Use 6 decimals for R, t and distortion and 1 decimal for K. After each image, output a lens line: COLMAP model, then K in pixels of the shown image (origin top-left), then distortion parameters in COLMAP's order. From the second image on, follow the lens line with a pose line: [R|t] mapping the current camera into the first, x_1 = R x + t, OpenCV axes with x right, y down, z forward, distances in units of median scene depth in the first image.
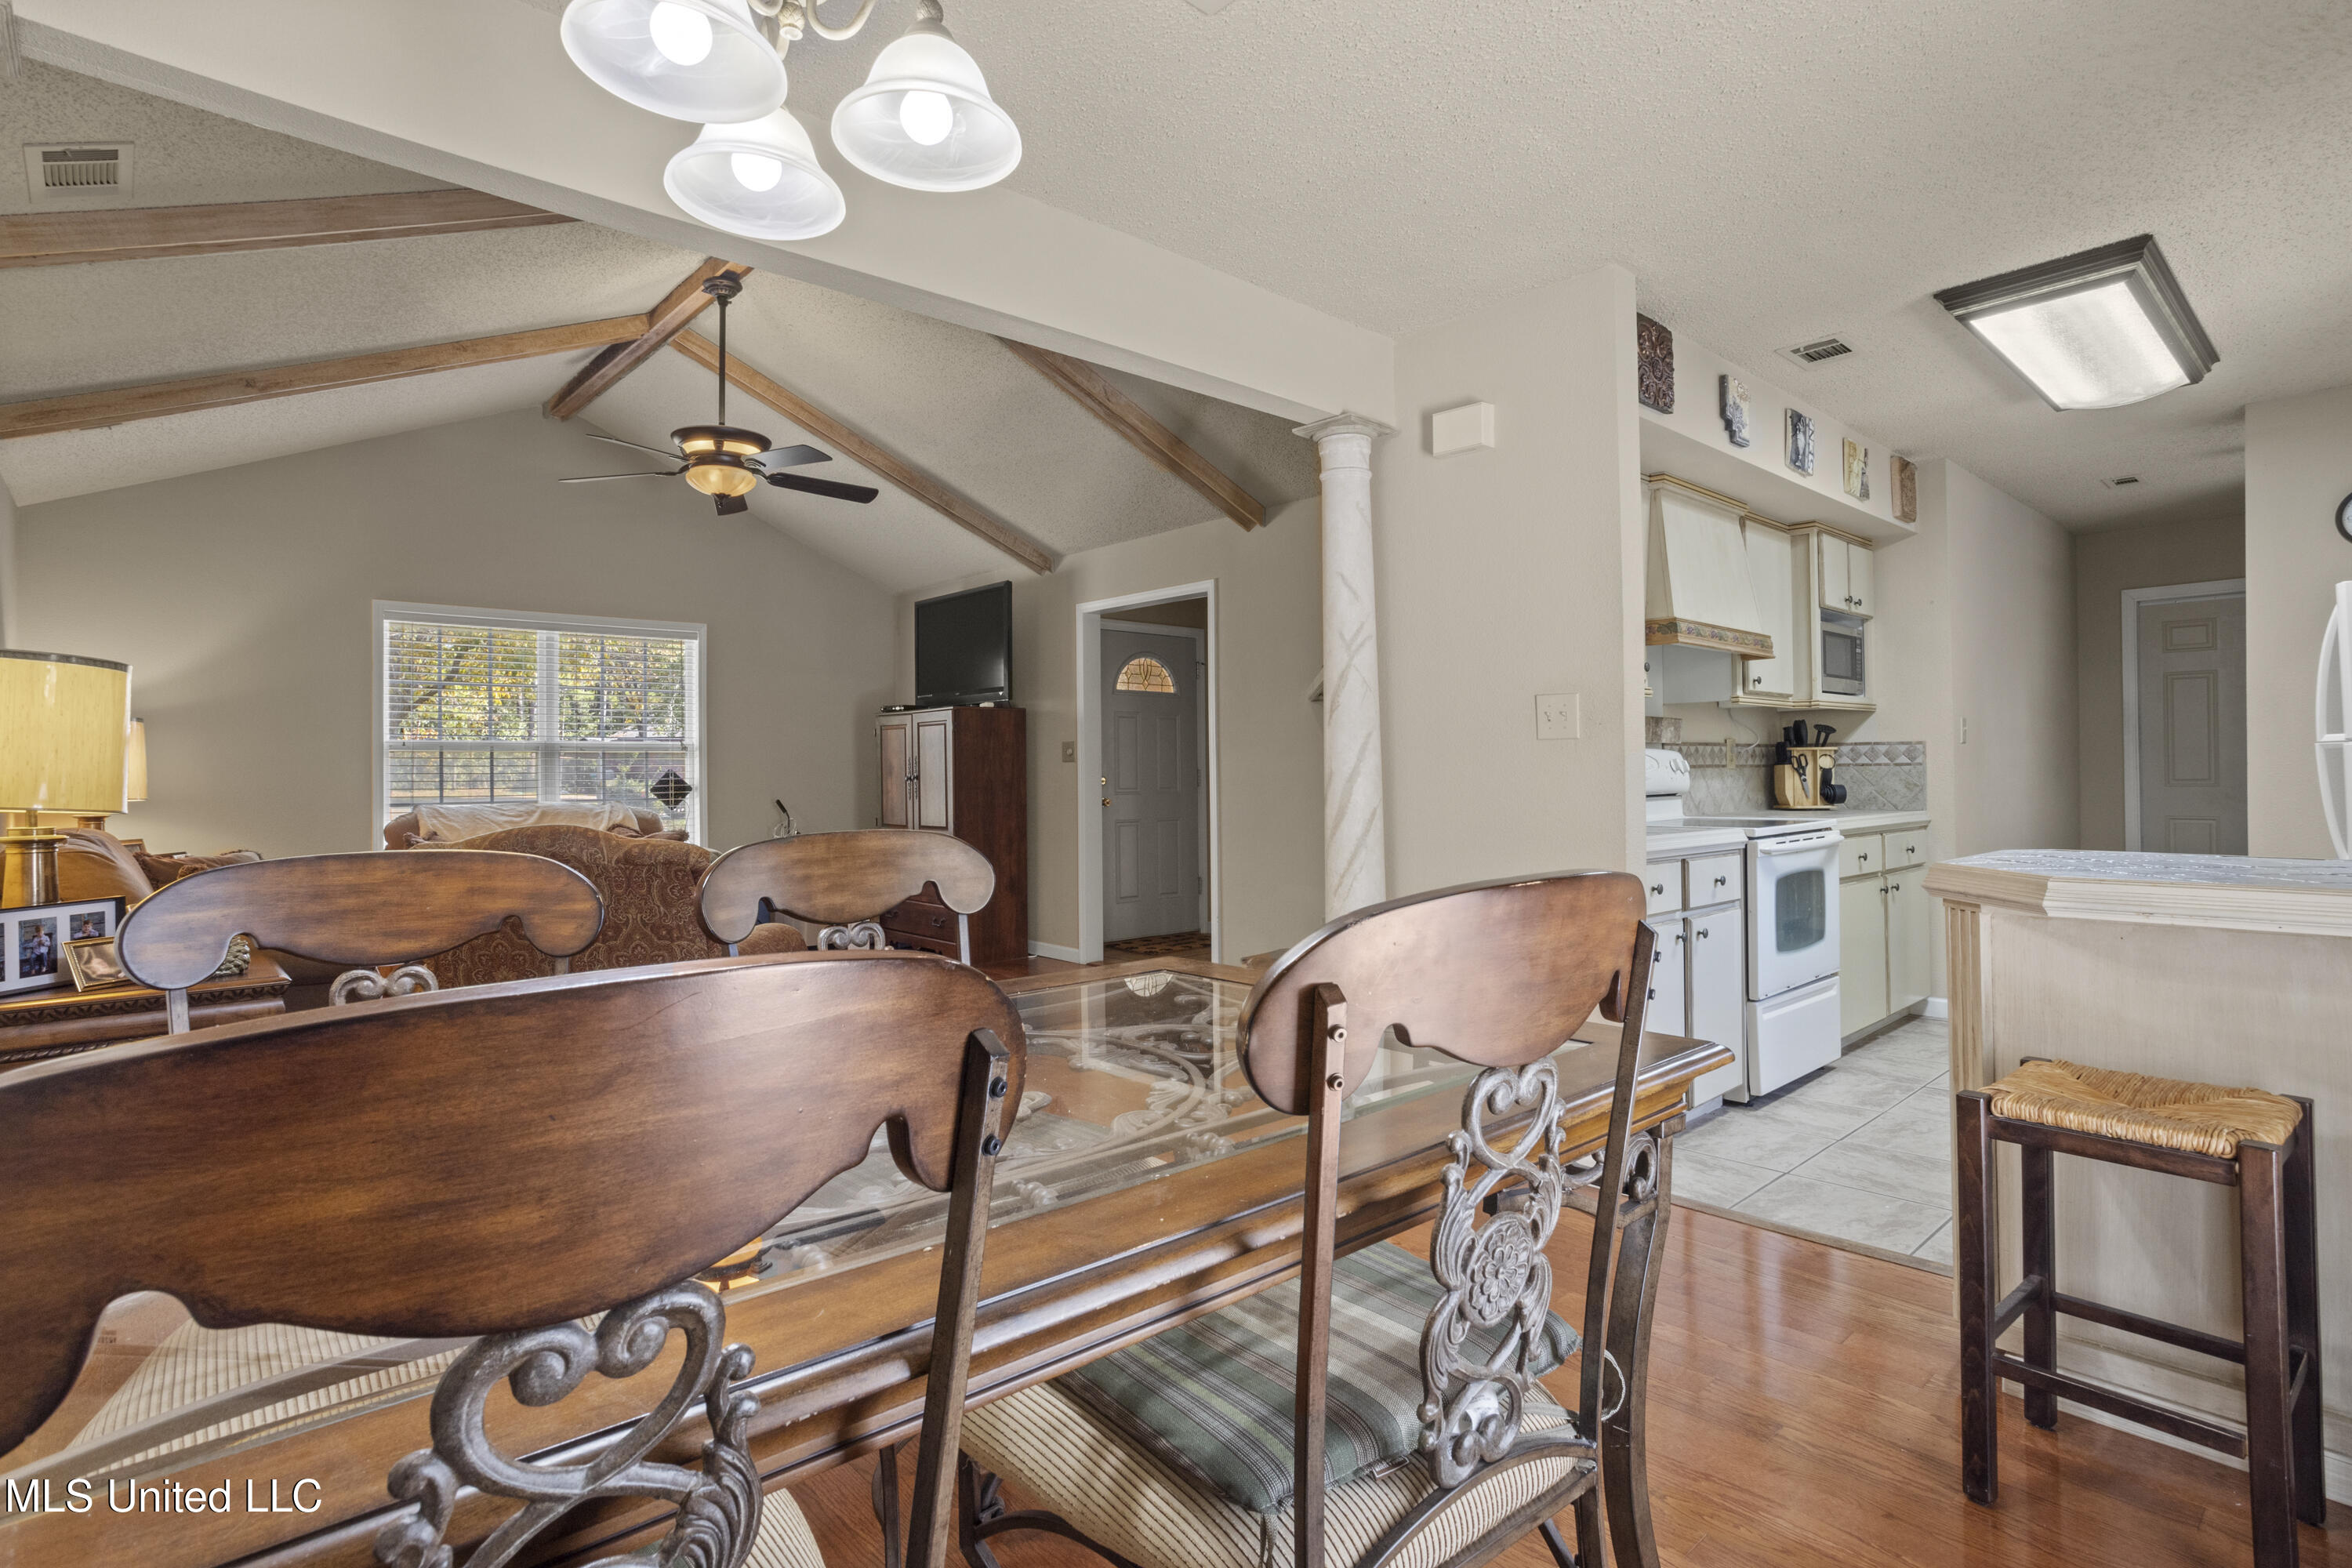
lens RADIAL K [[1150.6, 0, 1118.1], [0, 1150.6, 746.6], [0, 0, 1]] dist [-0.009609, 0.004317]
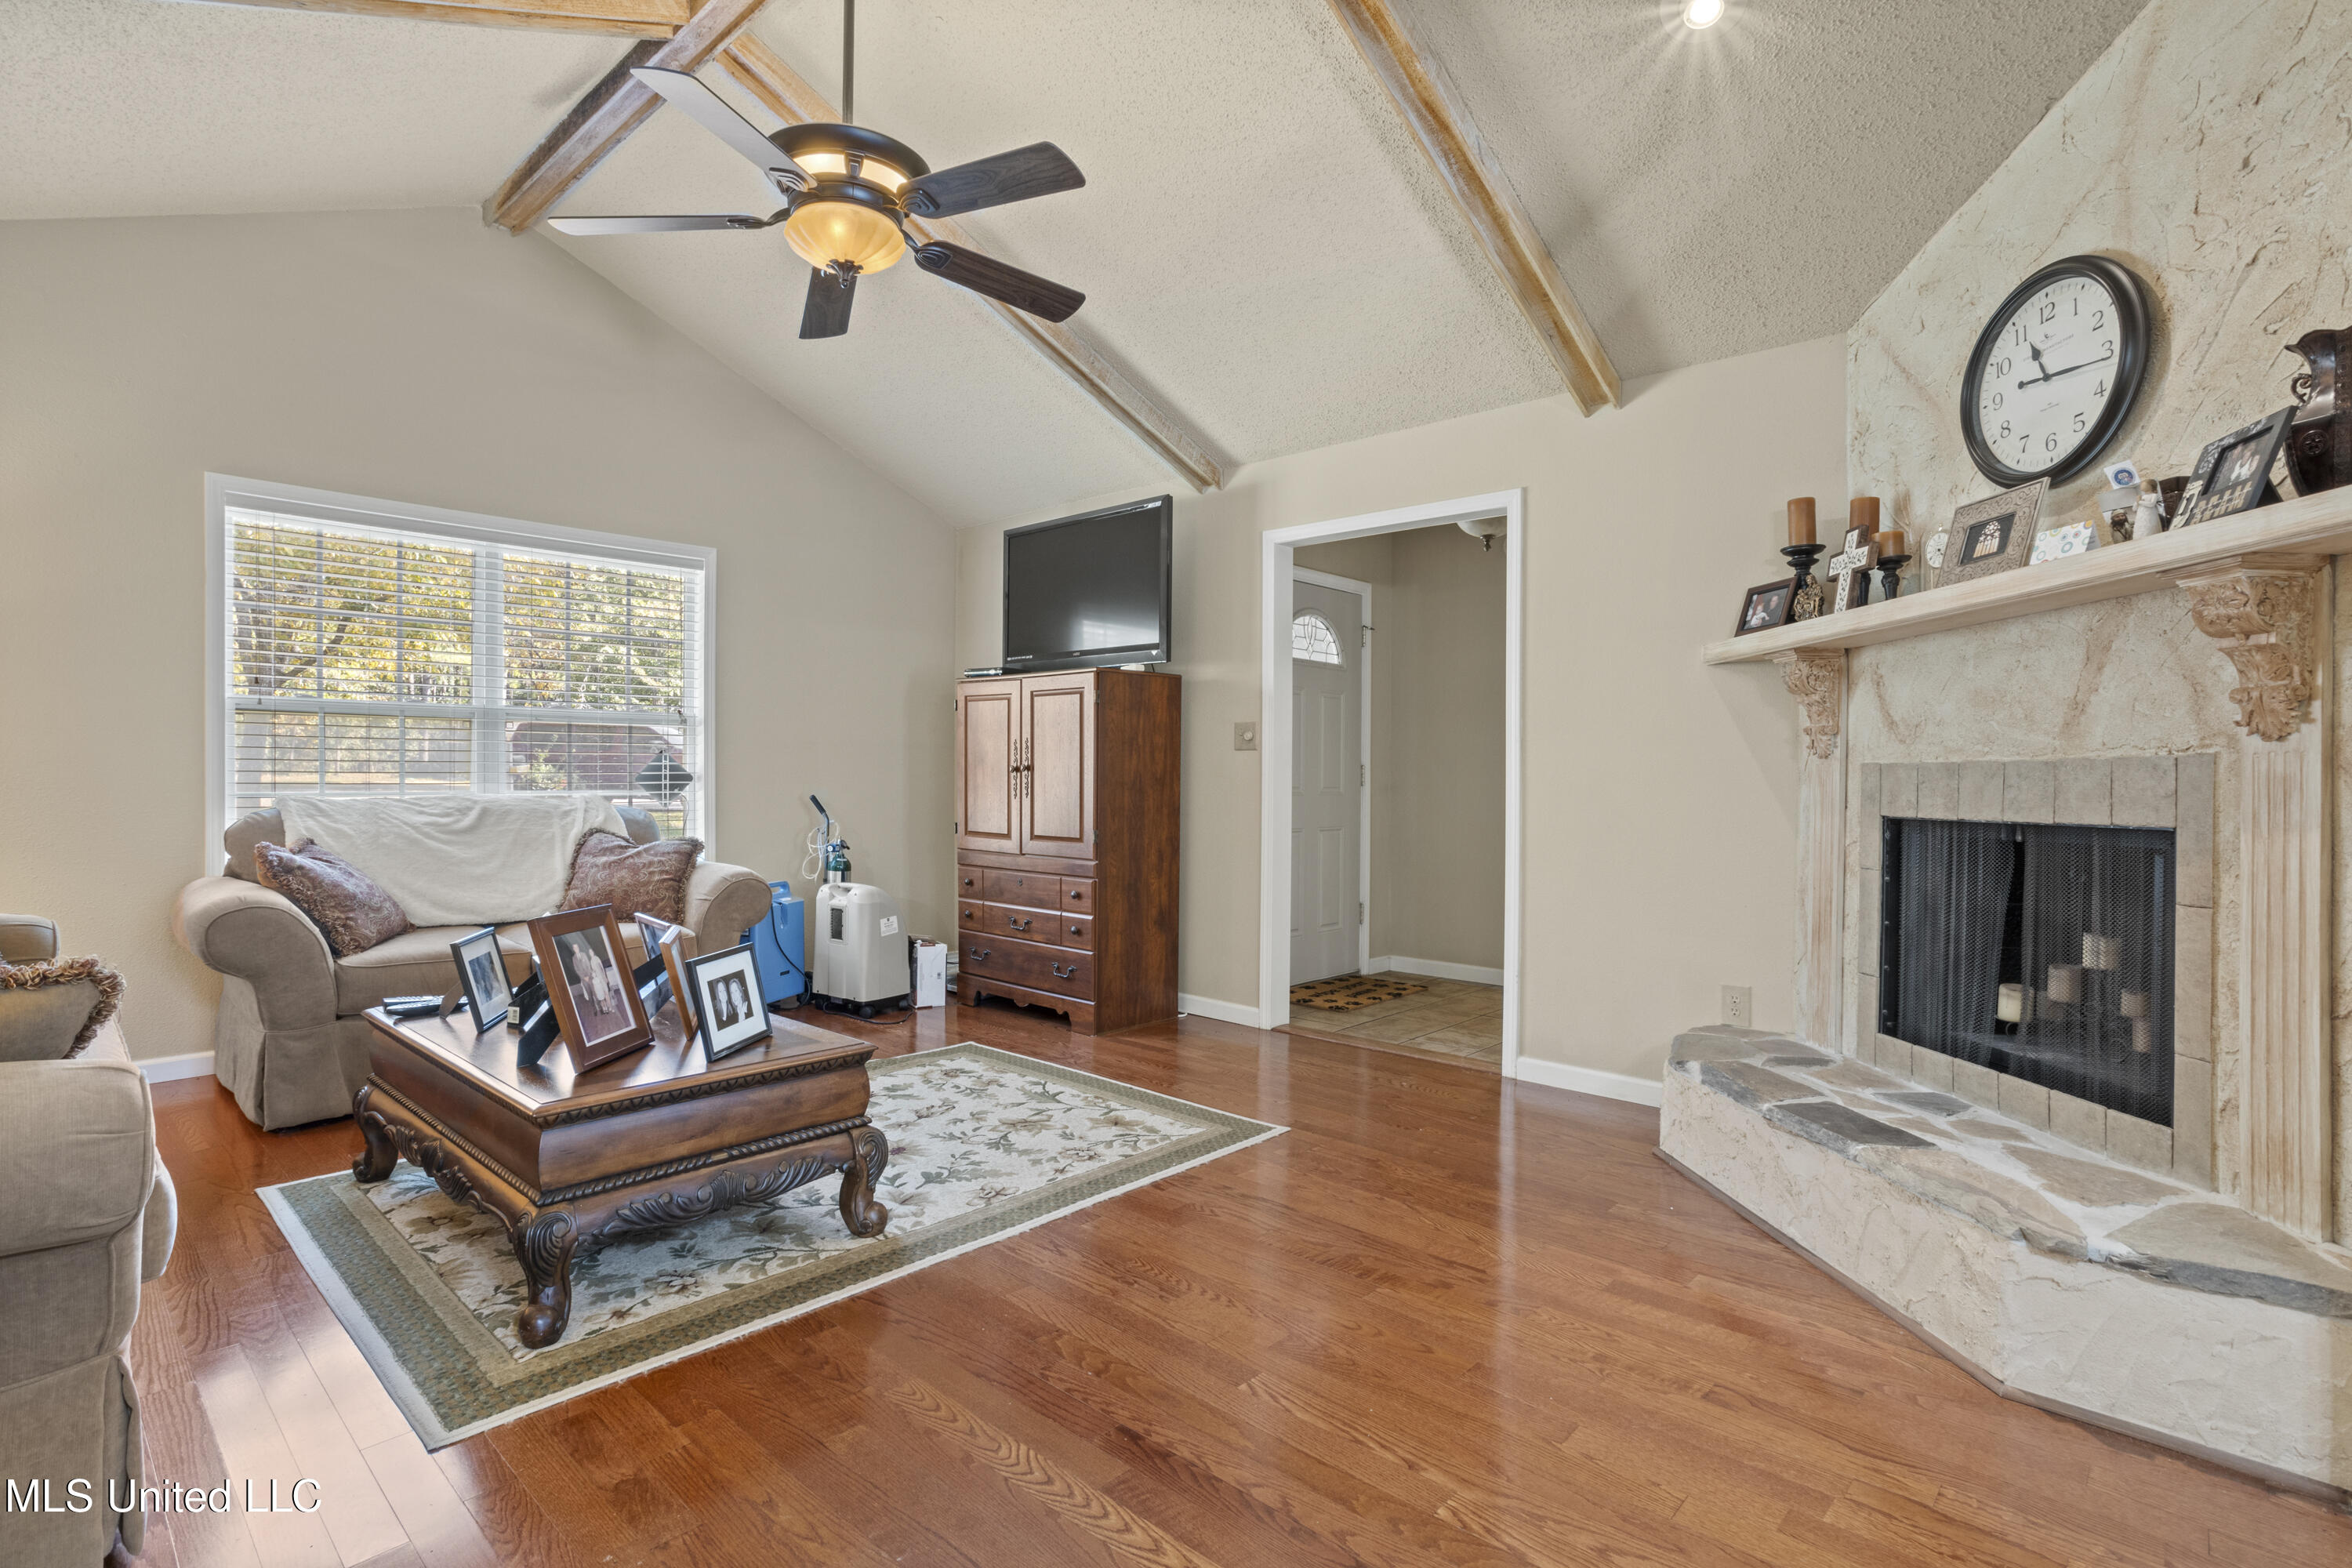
lens RADIAL K [[1150.6, 0, 1161.9], [0, 1150.6, 775.0], [0, 0, 1]] dist [-0.009609, 0.004317]
pose [[0.994903, 0.018568, 0.099112, -0.165484], [-0.021591, 0.999331, 0.029513, 0.008507], [-0.098497, -0.031503, 0.994639, 0.281794]]
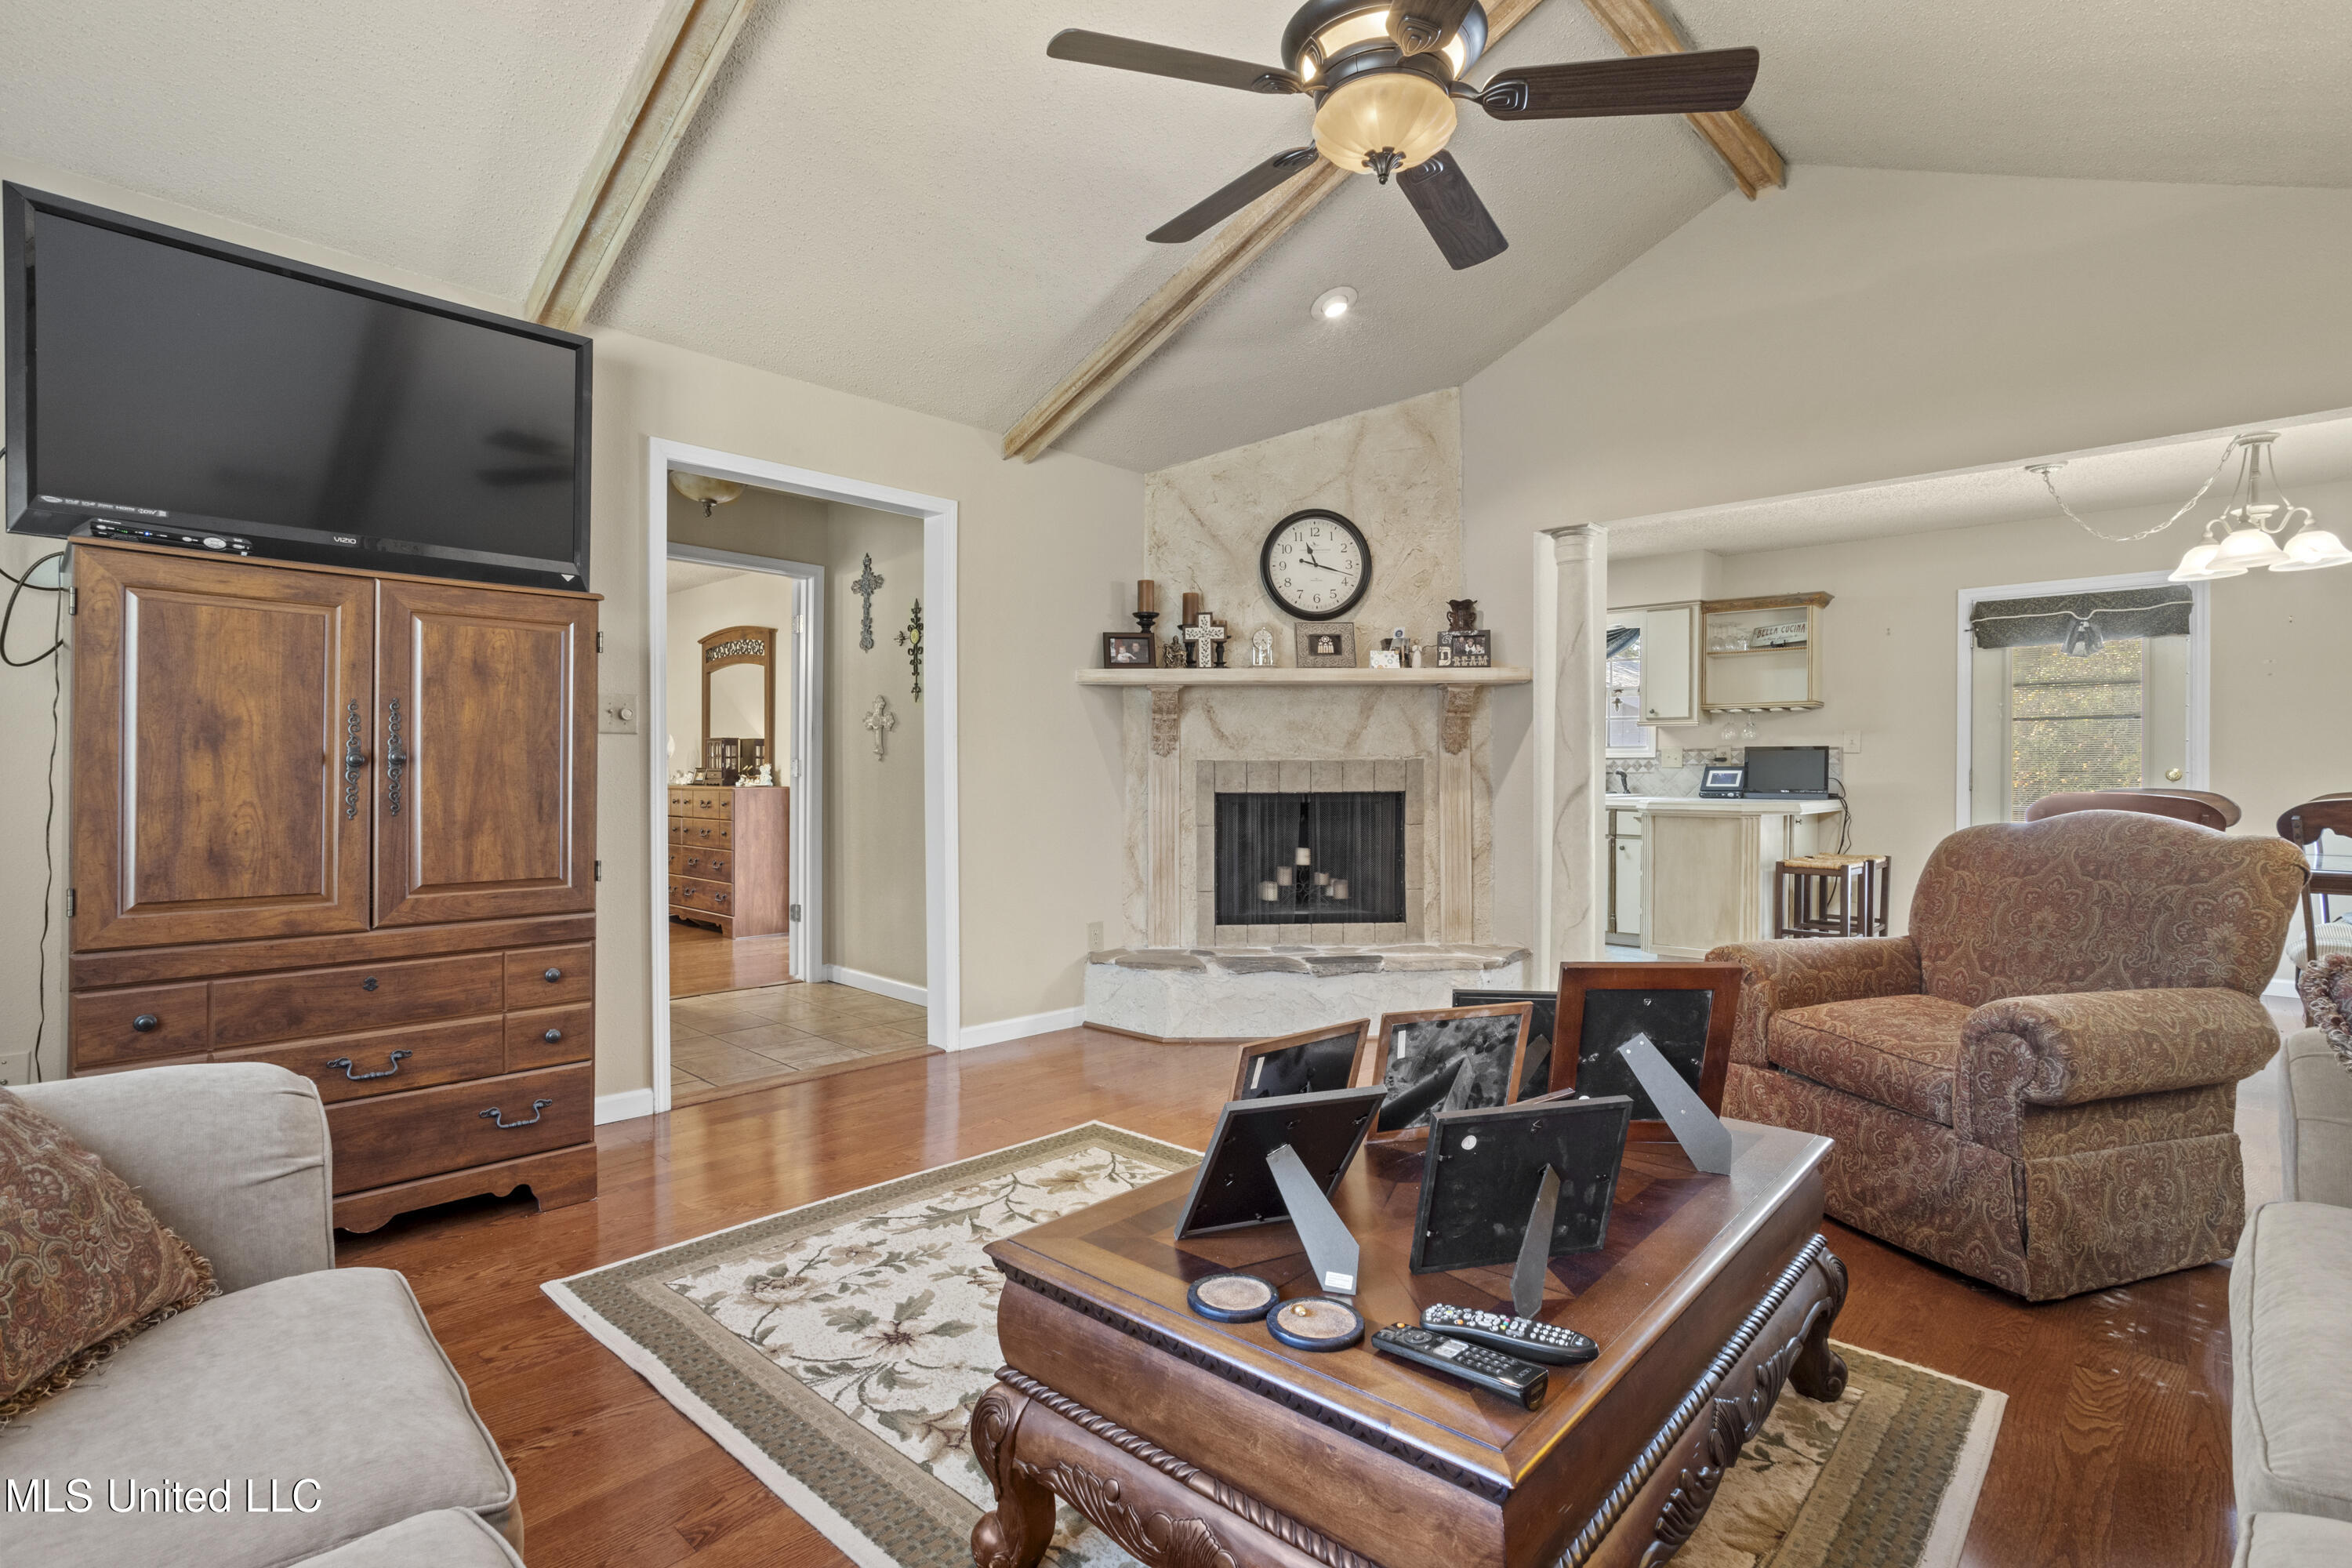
lens RADIAL K [[1150.6, 0, 1165.5], [0, 1150.6, 777.1], [0, 0, 1]] dist [-0.009609, 0.004317]
pose [[-0.106599, 0.008032, 0.994270, -0.567271], [-0.030960, 0.999456, -0.011393, 0.030913], [-0.993820, -0.031997, -0.106293, 0.803488]]
